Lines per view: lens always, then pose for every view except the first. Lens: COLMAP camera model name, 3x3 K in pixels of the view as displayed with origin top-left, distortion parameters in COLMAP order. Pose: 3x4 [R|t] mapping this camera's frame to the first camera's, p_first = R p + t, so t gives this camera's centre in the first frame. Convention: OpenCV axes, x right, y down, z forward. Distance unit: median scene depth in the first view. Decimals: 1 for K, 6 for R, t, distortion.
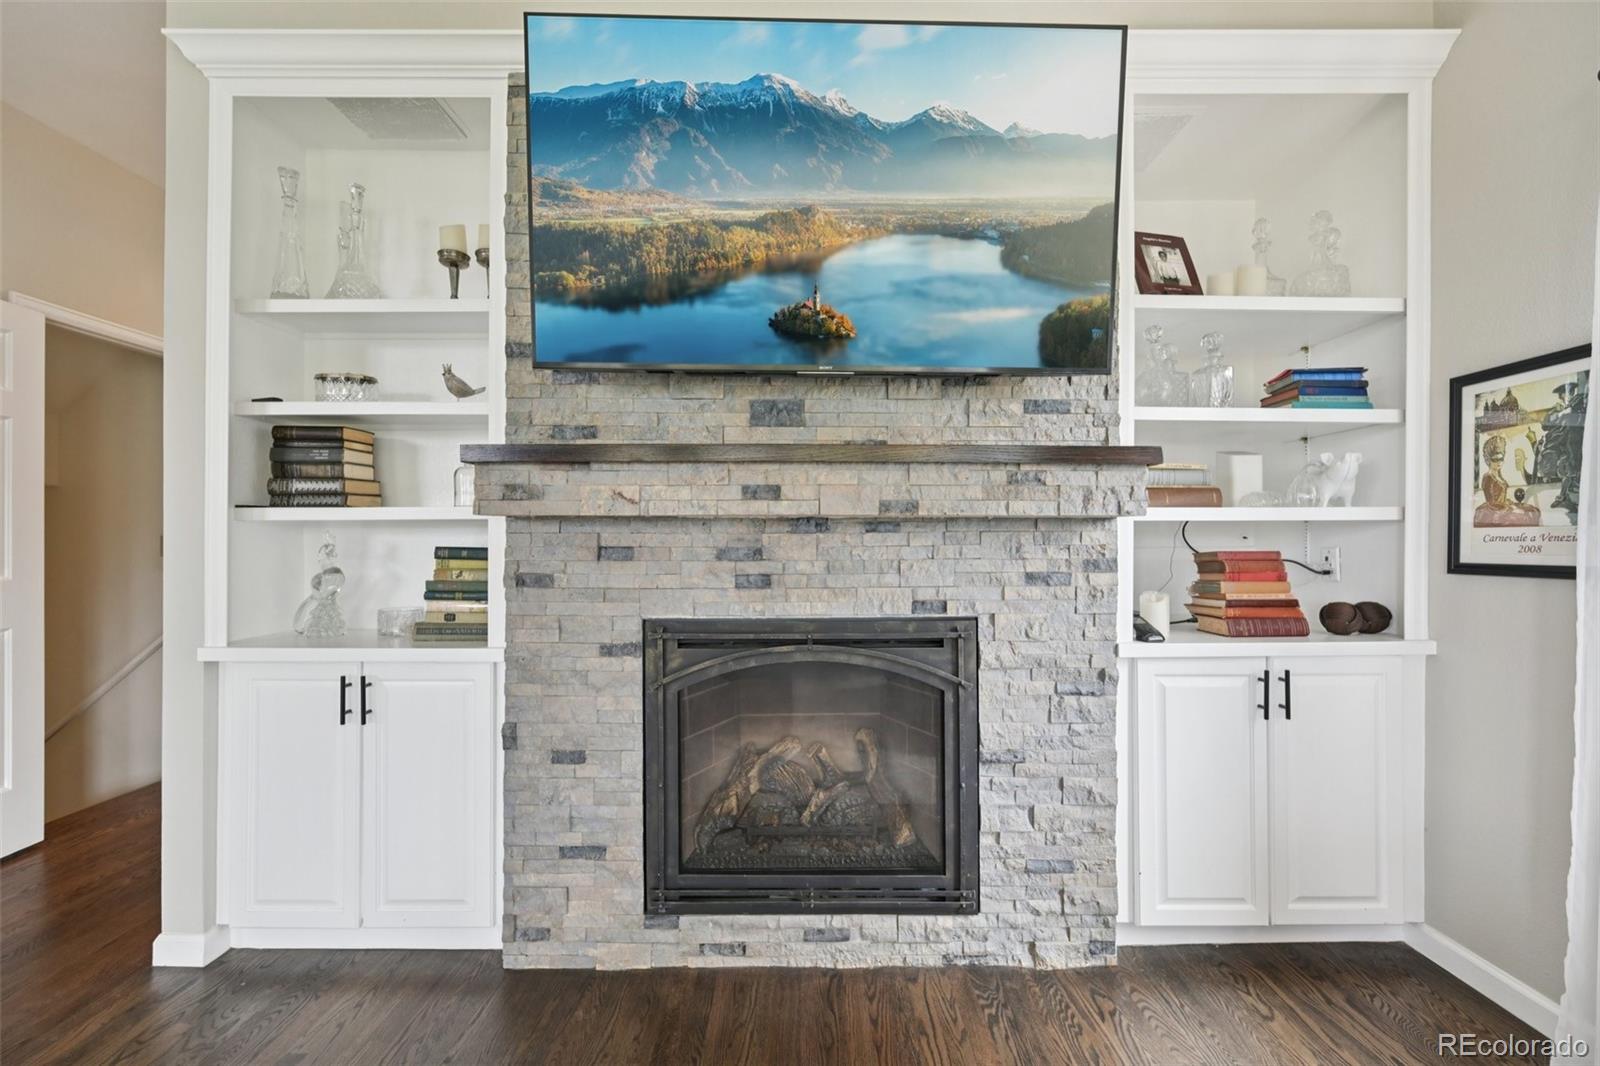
lens RADIAL K [[640.3, 0, 802.8], [0, 640.3, 540.2], [0, 0, 1]] dist [-0.001781, -0.000595]
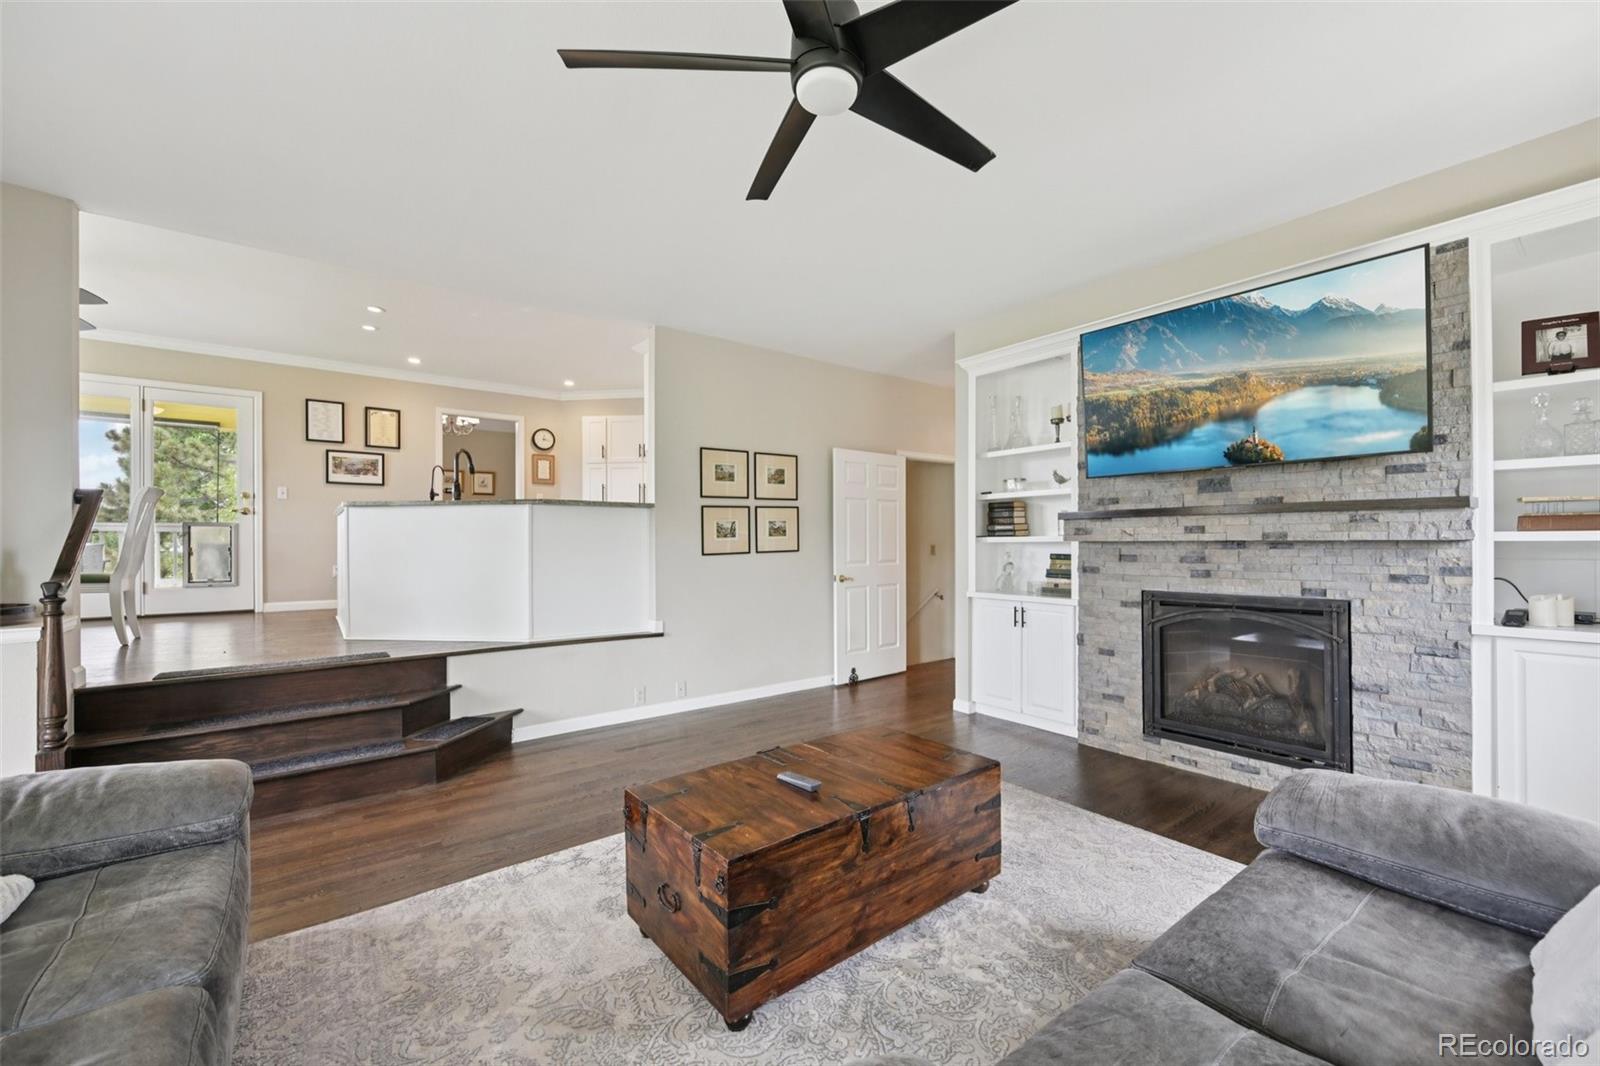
lens RADIAL K [[640.3, 0, 802.8], [0, 640.3, 540.2], [0, 0, 1]] dist [-0.001781, -0.000595]
pose [[0.608275, -0.005378, -0.793708, 0.722495], [0.004151, 0.999985, -0.003594, -0.034869], [0.793716, -0.001109, 0.608288, -1.118941]]
